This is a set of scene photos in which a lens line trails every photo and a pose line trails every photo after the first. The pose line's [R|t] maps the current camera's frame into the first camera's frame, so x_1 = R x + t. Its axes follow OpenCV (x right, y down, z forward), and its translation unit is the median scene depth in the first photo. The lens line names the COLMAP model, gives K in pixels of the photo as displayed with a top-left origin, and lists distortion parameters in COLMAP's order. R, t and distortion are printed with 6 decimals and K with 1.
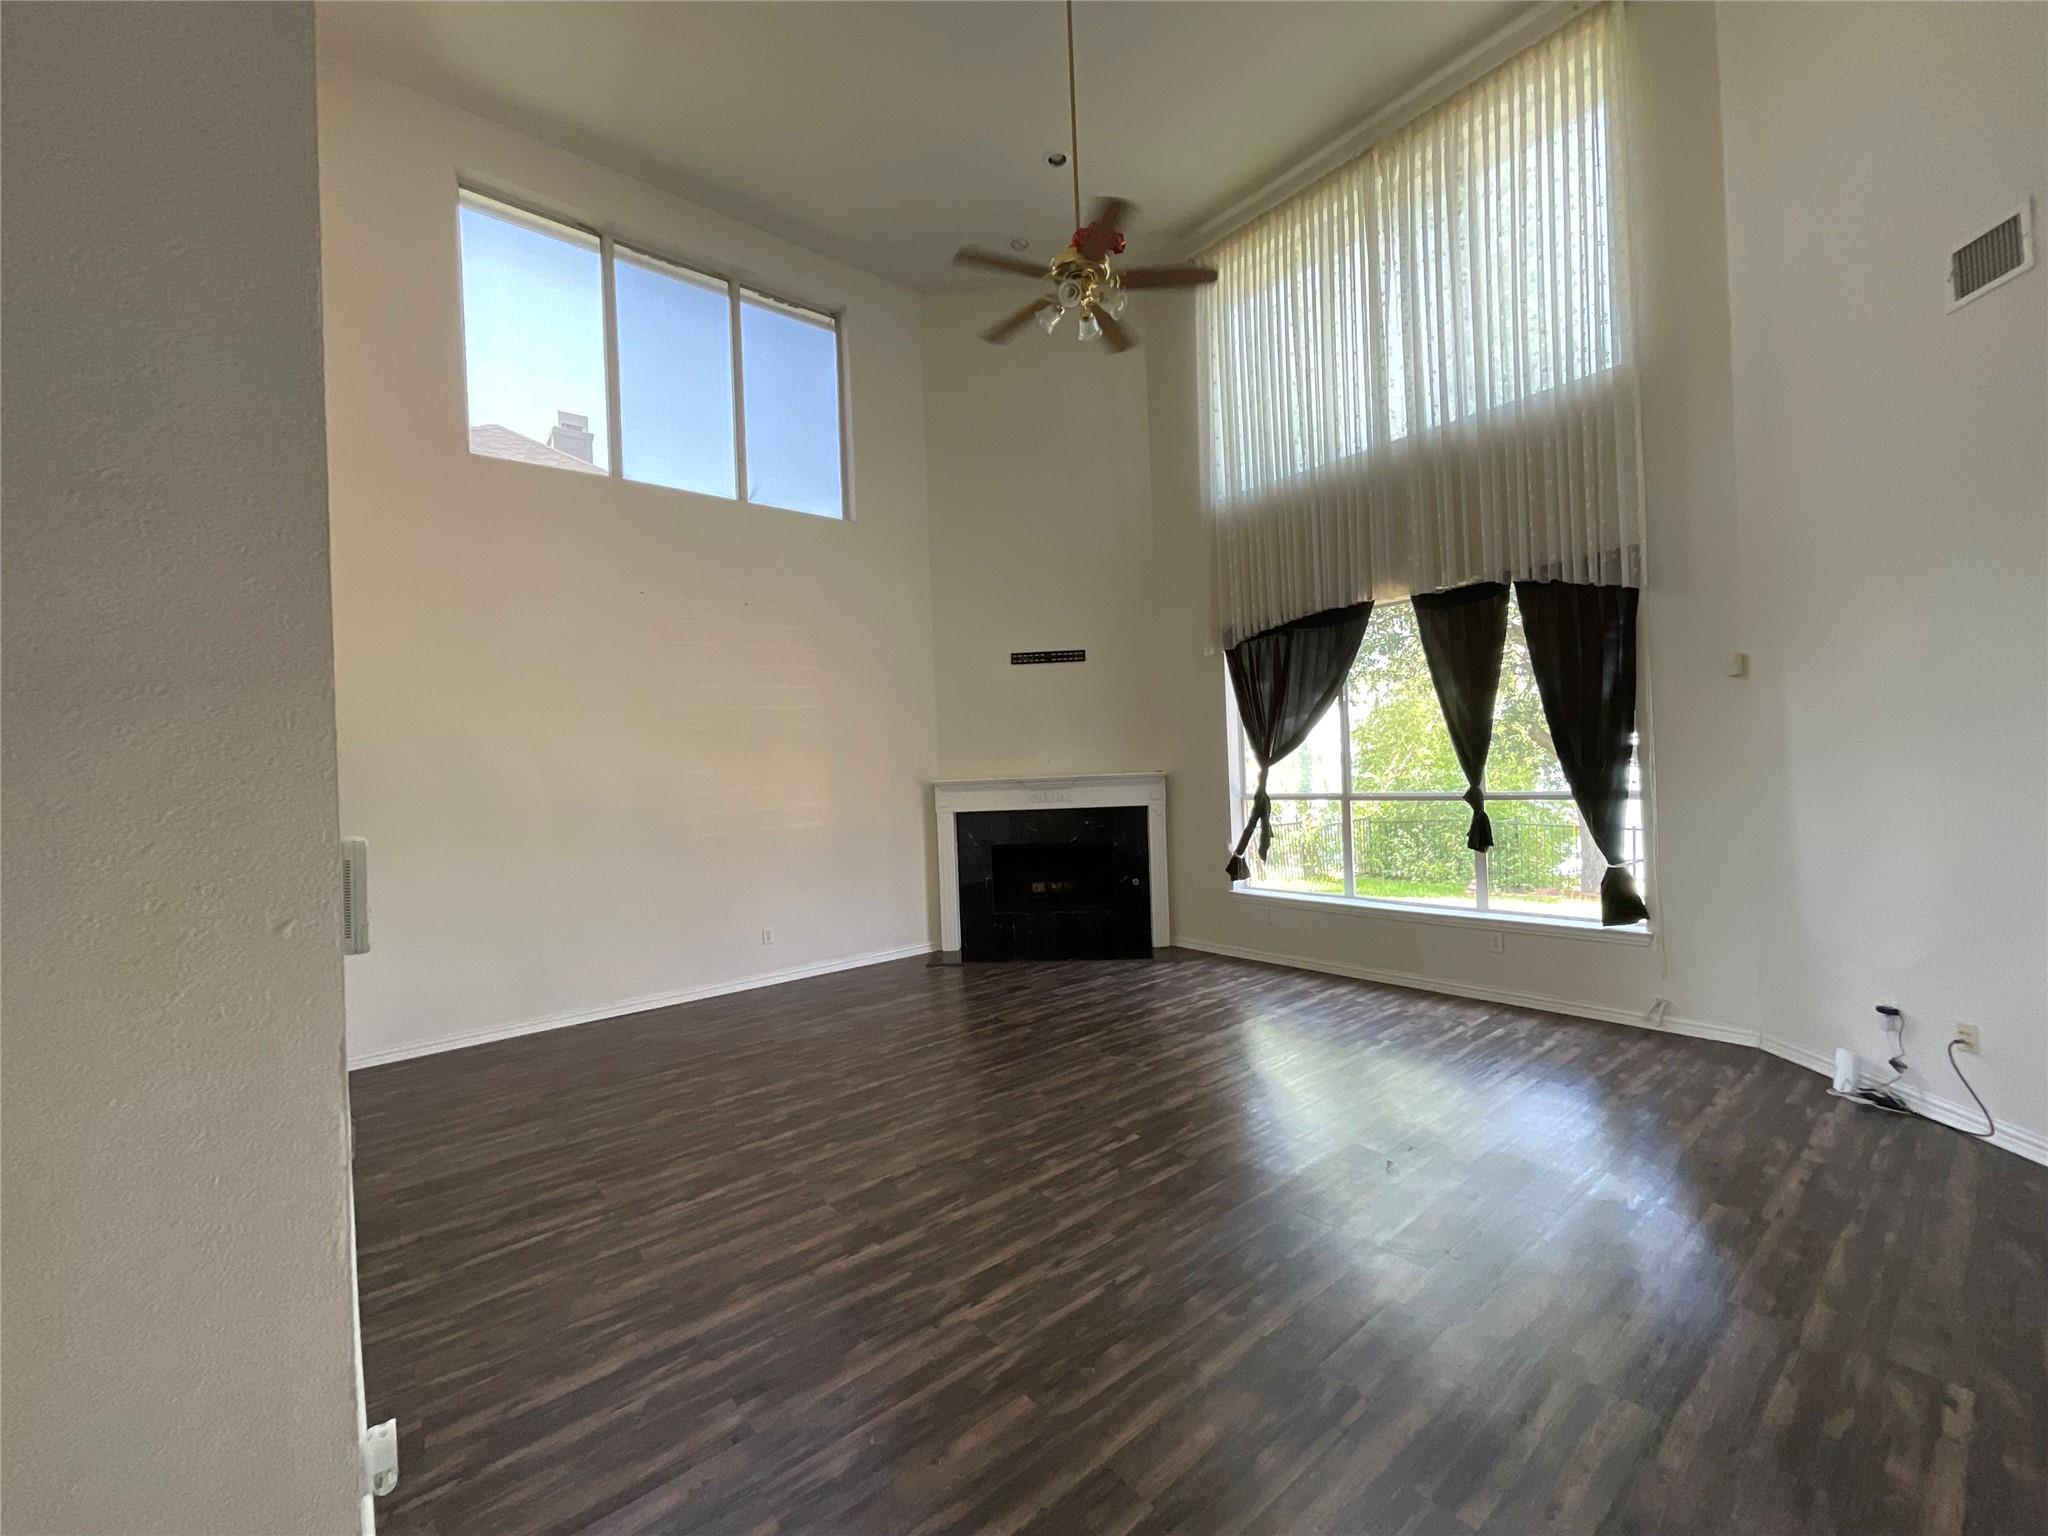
lens RADIAL K [[824.9, 0, 1024.0], [0, 824.9, 768.0], [0, 0, 1]] dist [-0.000988, -0.000377]
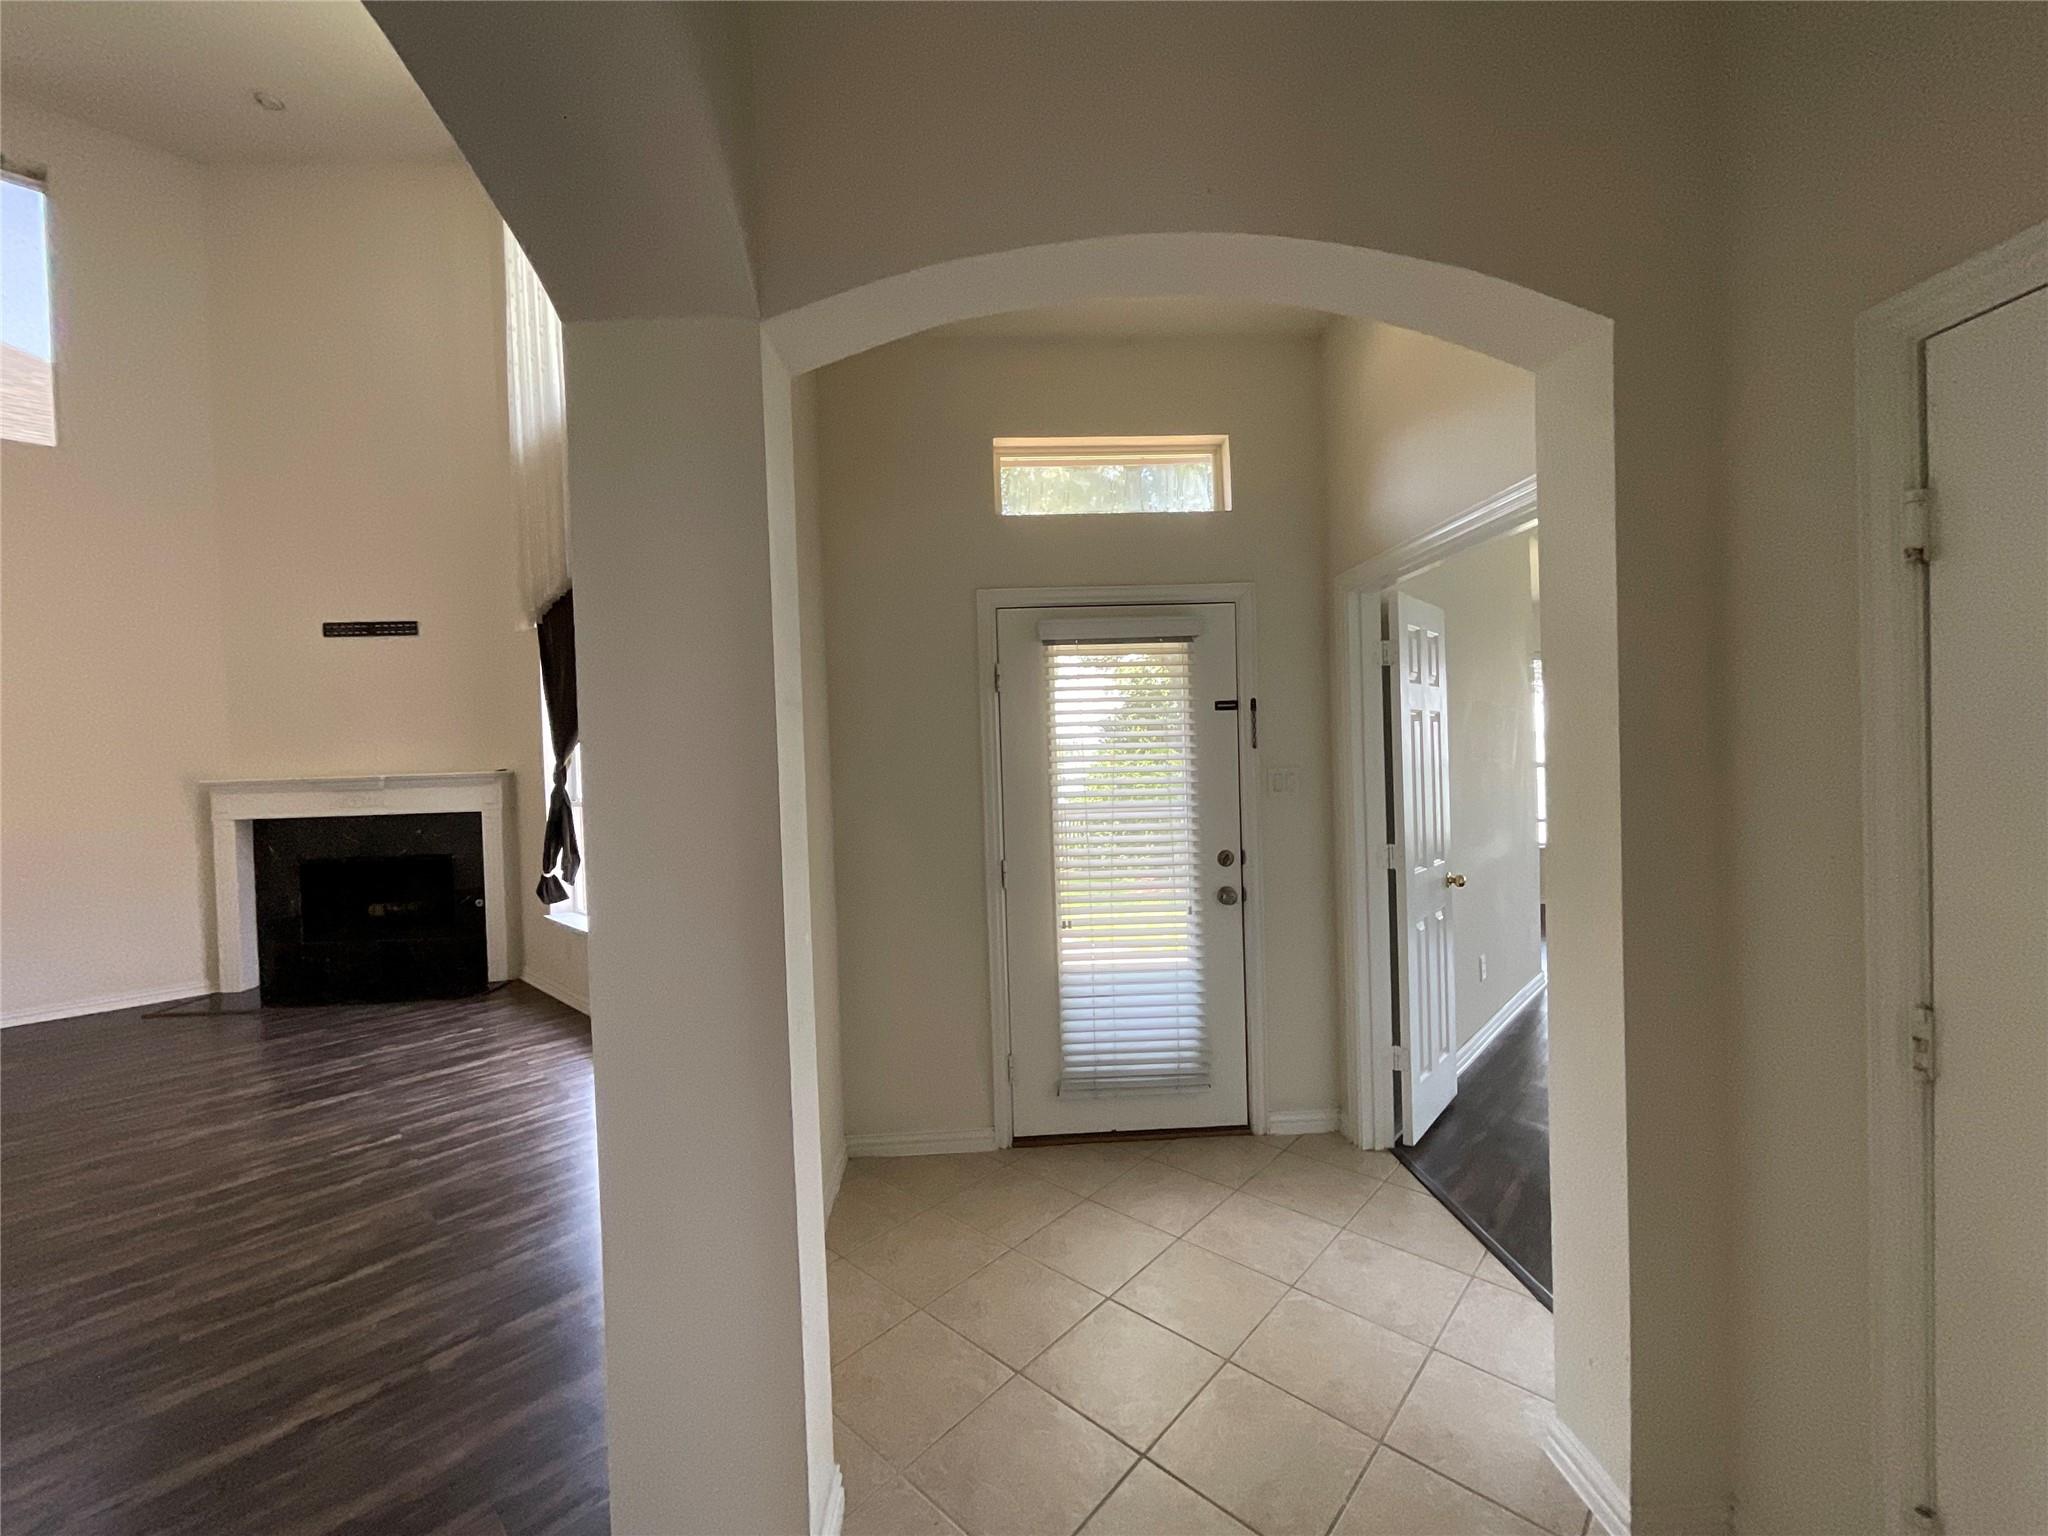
lens RADIAL K [[824.9, 0, 1024.0], [0, 824.9, 768.0], [0, 0, 1]] dist [-0.000988, -0.000377]
pose [[0.992571, -0.001076, 0.121662, 0.577666], [-0.001803, 0.999721, 0.023553, -0.017745], [-0.121653, -0.023598, 0.992292, 0.112155]]
